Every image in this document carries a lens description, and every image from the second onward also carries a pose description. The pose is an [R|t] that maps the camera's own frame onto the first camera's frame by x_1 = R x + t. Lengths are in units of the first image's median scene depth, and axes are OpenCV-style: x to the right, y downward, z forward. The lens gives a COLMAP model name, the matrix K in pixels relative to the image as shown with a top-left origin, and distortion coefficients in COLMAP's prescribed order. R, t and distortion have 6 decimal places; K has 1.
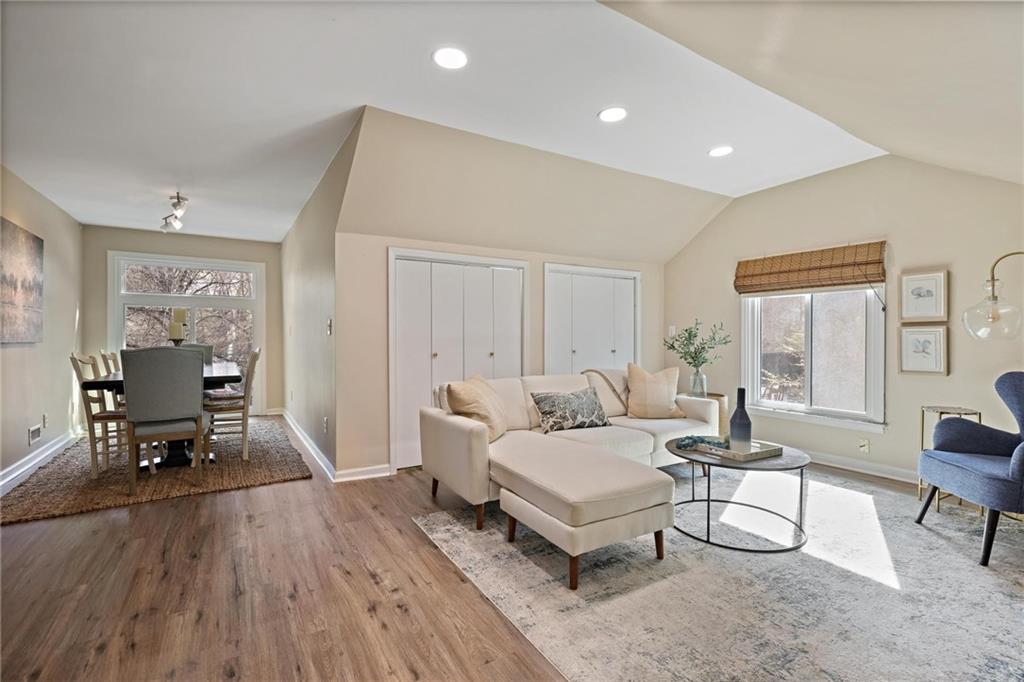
lens RADIAL K [[465.1, 0, 511.4], [0, 465.1, 348.4], [0, 0, 1]] dist [0.001308, -0.000193]
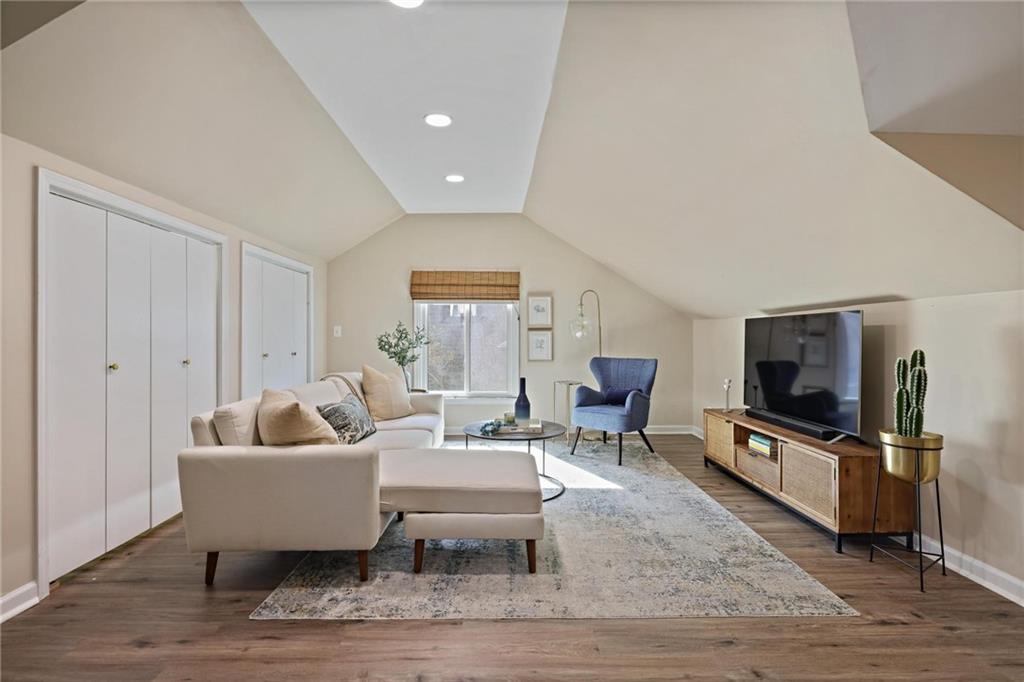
lens RADIAL K [[465.1, 0, 522.4], [0, 465.1, 337.6], [0, 0, 1]] dist [0.001308, -0.000193]
pose [[0.496961, 0.001334, 0.867772, -0.488597], [0.019780, 0.999722, -0.012865, -0.006525], [-0.867547, 0.023558, 0.496797, 0.286629]]
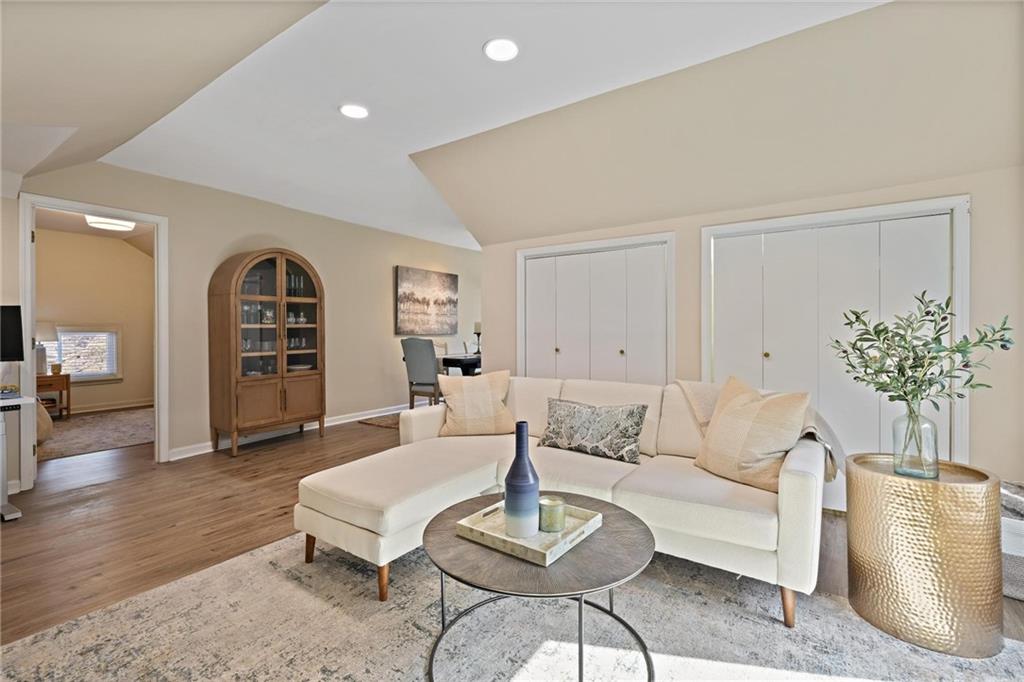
lens RADIAL K [[465.1, 0, 513.0], [0, 465.1, 333.3], [0, 0, 1]] dist [0.001308, -0.000193]
pose [[0.406813, 0.007022, -0.913484, 0.808359], [-0.018350, 0.999832, -0.000486, -0.022051], [0.913327, 0.016960, 0.406874, 0.594093]]
